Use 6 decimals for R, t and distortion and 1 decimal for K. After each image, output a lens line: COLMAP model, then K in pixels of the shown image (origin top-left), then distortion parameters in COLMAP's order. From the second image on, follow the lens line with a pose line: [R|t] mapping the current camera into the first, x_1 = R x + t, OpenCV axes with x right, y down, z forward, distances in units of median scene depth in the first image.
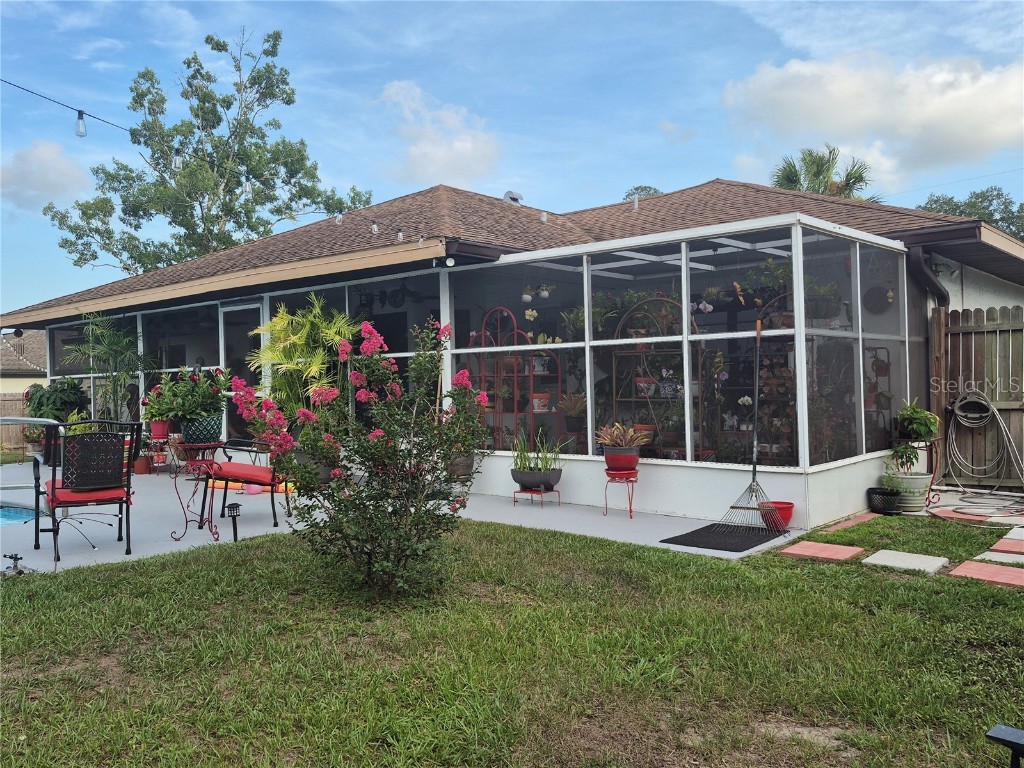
lens RADIAL K [[881.2, 0, 512.0], [0, 881.2, 384.0], [0, 0, 1]] dist [0.095716, -0.136192]
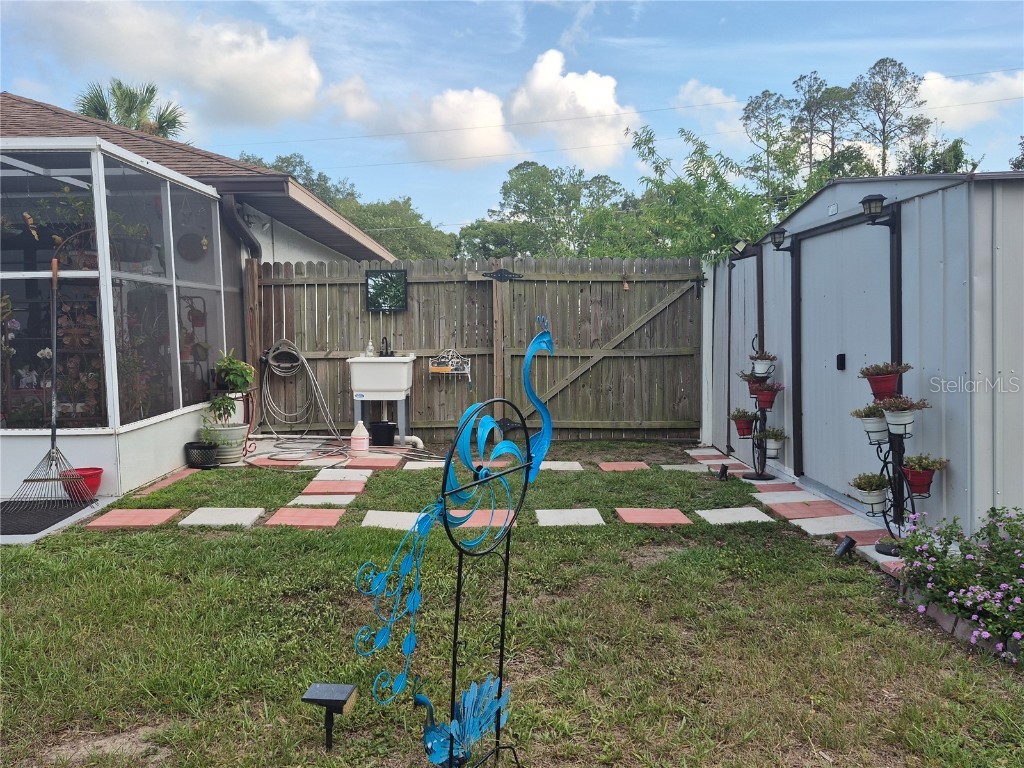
lens RADIAL K [[881.2, 0, 512.0], [0, 881.2, 384.0], [0, 0, 1]] dist [0.095716, -0.136192]
pose [[0.746731, -0.036383, 0.664130, 0.030775], [0.000209, 0.998516, 0.054467, 0.001342], [-0.665126, -0.040533, 0.745631, 0.062546]]
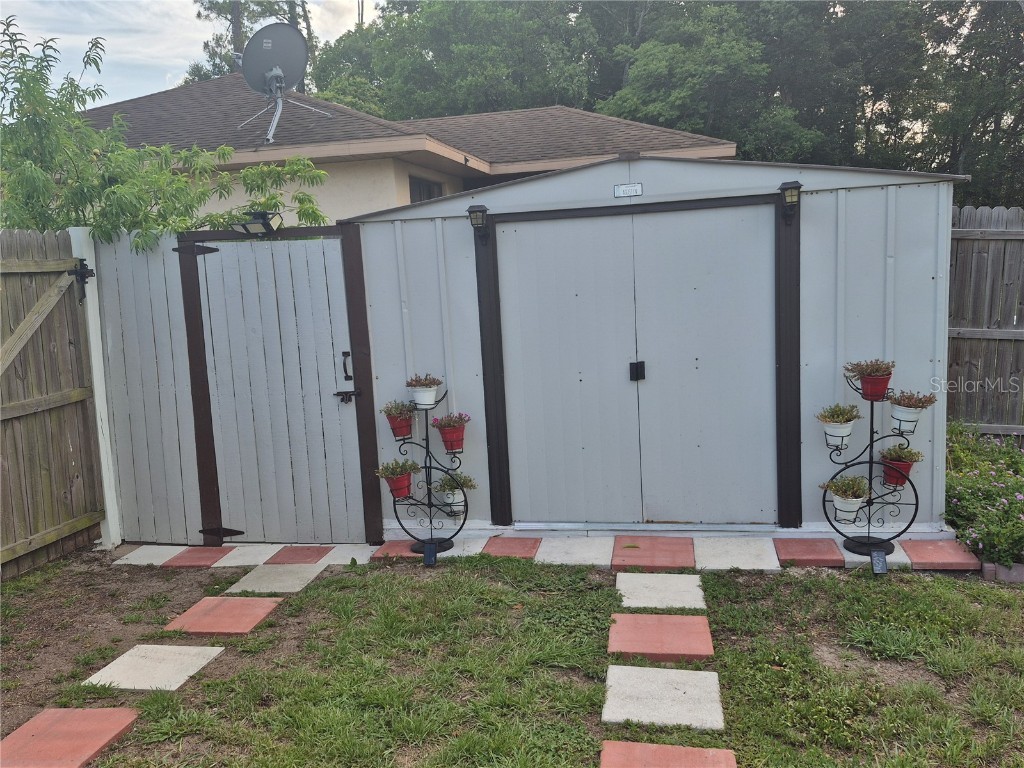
lens RADIAL K [[881.2, 0, 512.0], [0, 881.2, 384.0], [0, 0, 1]] dist [0.095716, -0.136192]
pose [[-0.497089, -0.076451, 0.864325, 0.080621], [0.059053, 0.990821, 0.121602, -0.011222], [-0.865687, 0.111488, -0.488012, 0.250855]]
